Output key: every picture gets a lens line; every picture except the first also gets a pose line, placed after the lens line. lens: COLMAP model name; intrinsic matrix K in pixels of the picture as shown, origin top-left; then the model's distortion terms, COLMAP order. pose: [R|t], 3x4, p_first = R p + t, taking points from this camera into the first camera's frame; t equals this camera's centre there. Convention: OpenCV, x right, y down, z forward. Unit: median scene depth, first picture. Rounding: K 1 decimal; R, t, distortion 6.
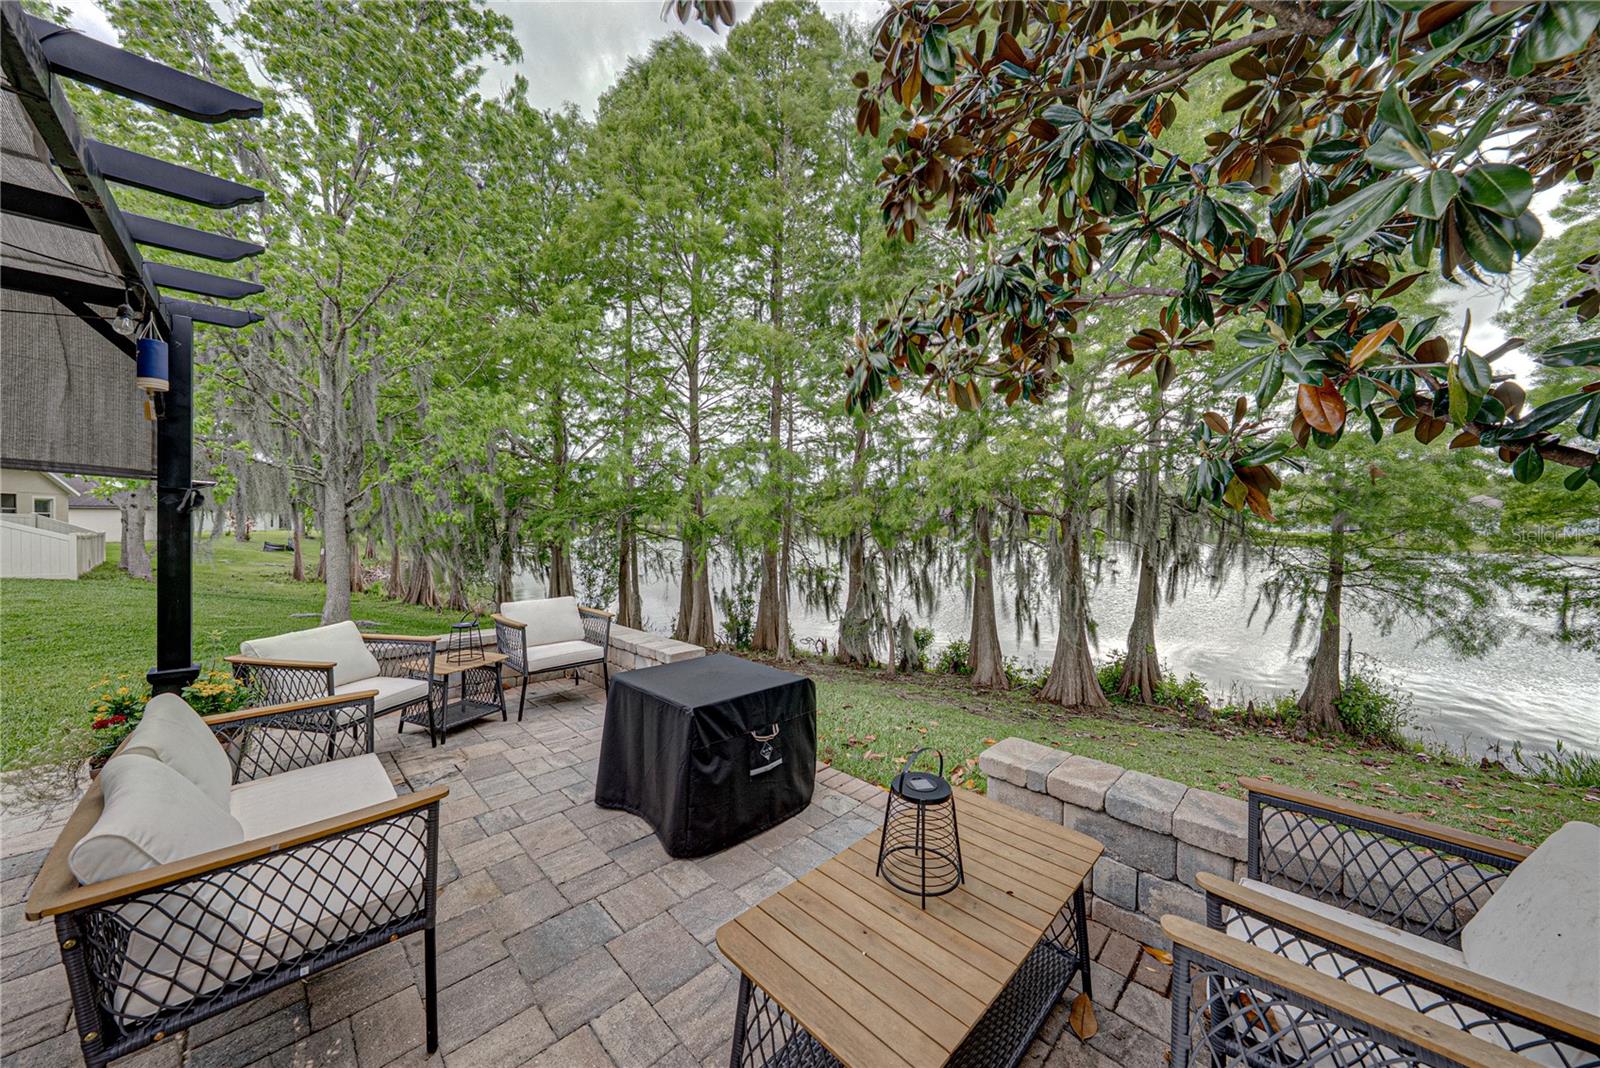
lens RADIAL K [[563.2, 0, 794.6], [0, 563.2, 538.5], [0, 0, 1]] dist [0.001519, 0.000106]
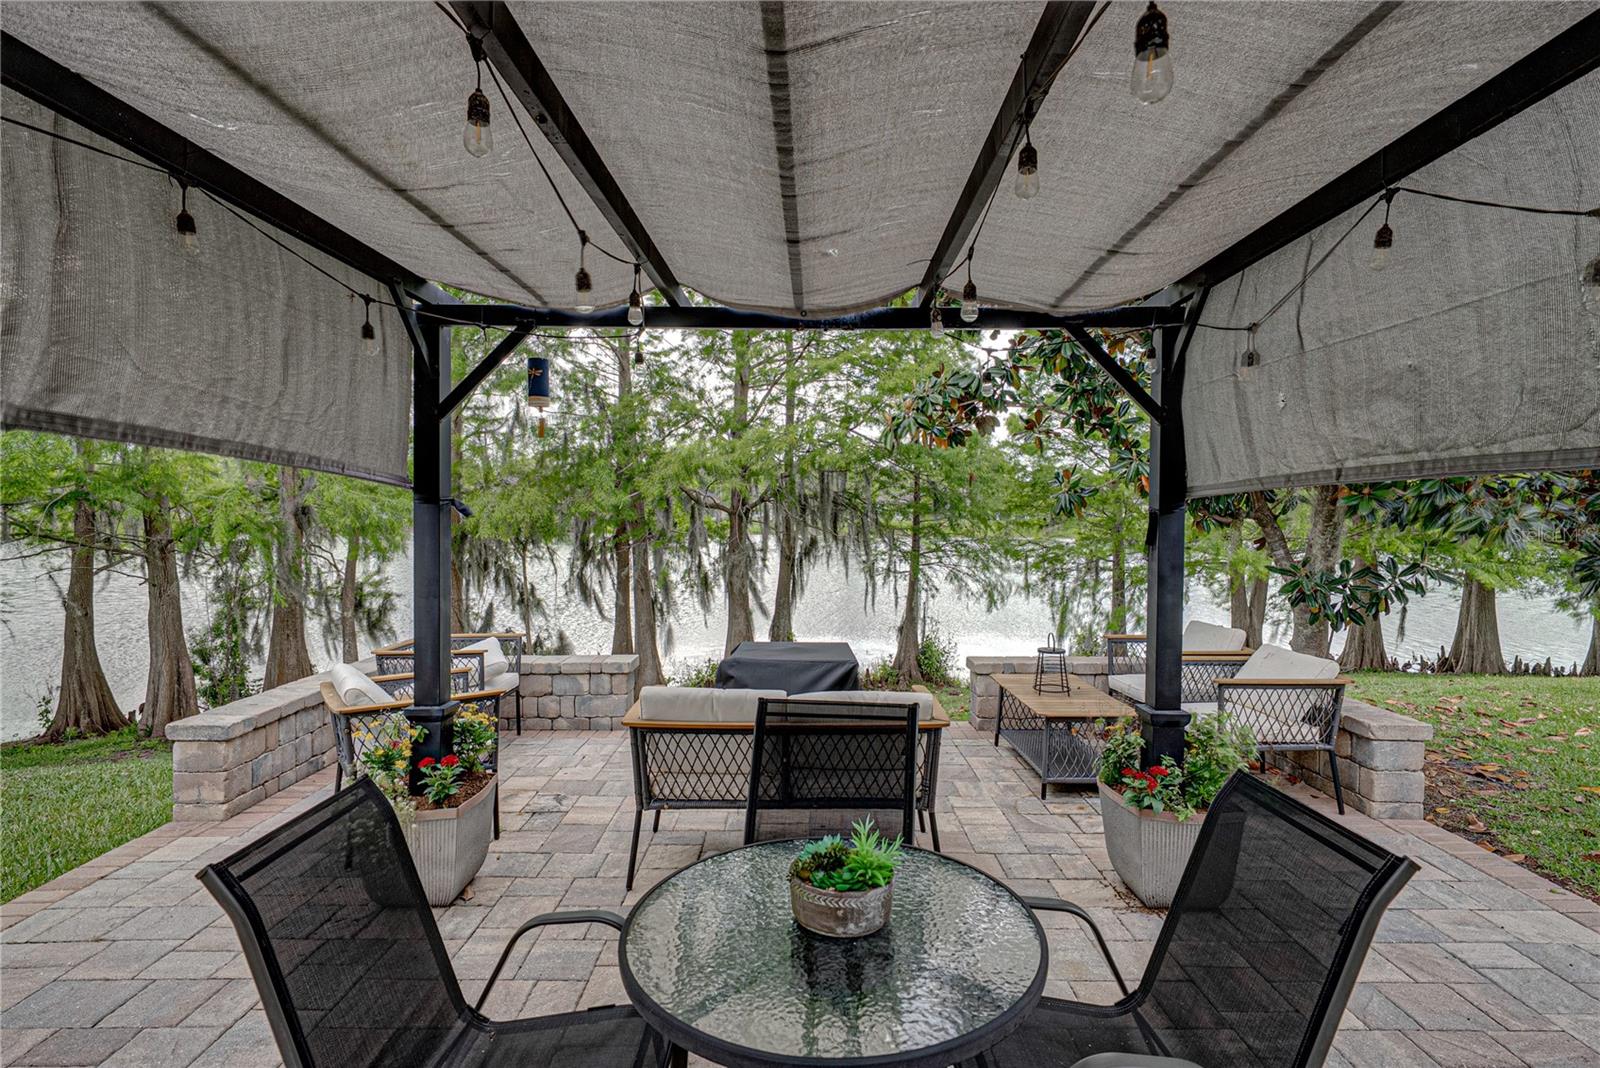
lens RADIAL K [[821.8, 0, 800.0], [0, 821.8, 534.0], [0, 0, 1]] dist [0.002501, 0.000817]
pose [[0.701448, -0.023449, 0.712334, -0.327073], [0.024076, 0.999668, 0.009199, -0.003596], [-0.712314, 0.010698, 0.701780, -0.056383]]
